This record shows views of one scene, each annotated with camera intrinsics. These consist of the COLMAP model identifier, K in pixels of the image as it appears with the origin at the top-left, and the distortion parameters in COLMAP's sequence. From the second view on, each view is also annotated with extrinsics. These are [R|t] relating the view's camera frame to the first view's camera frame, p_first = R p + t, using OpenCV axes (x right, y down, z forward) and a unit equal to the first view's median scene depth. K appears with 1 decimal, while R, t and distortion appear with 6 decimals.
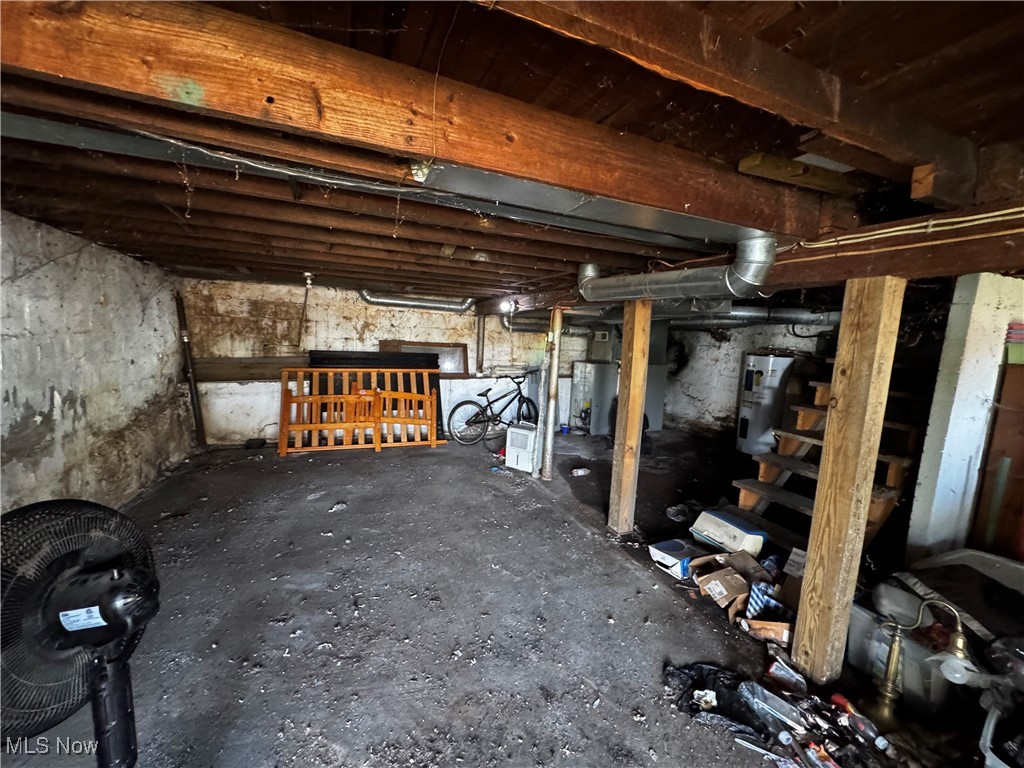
lens RADIAL K [[411.7, 0, 511.4], [0, 411.7, 385.3], [0, 0, 1]] dist [-0.002231, 0.000264]
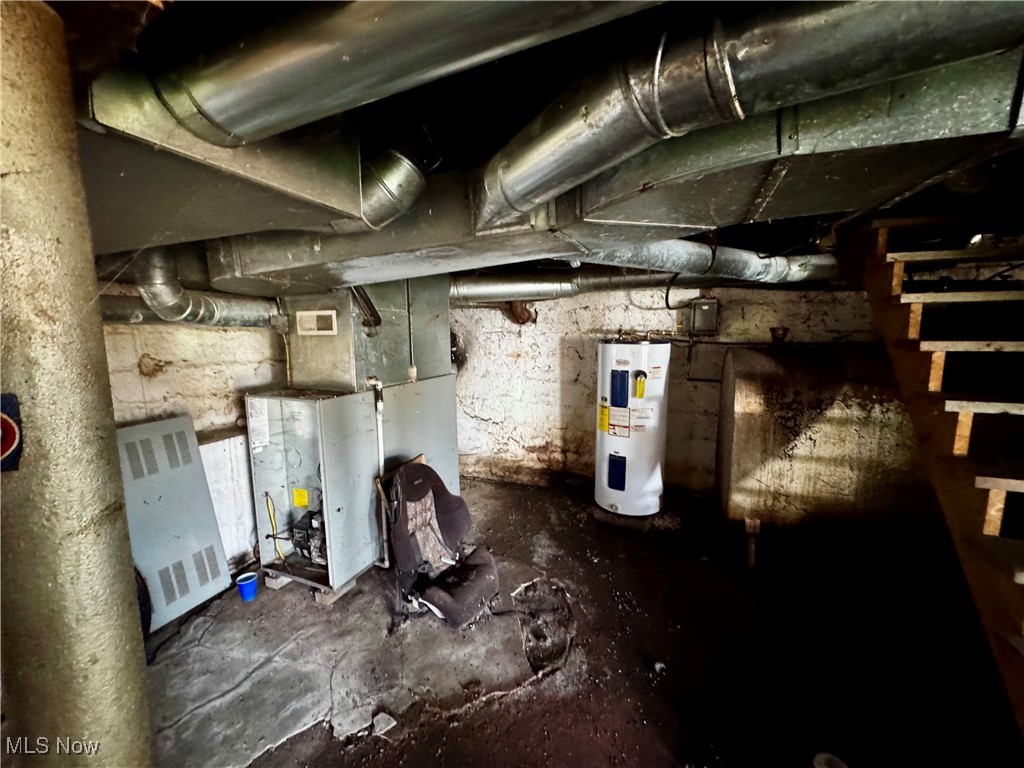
lens RADIAL K [[411.7, 0, 513.6], [0, 411.7, 385.2], [0, 0, 1]] dist [-0.002231, 0.000264]
pose [[0.727136, -0.144050, 0.671210, 0.083343], [0.129205, 0.988980, 0.072277, -0.063553], [-0.674225, 0.034168, 0.737735, 0.574125]]
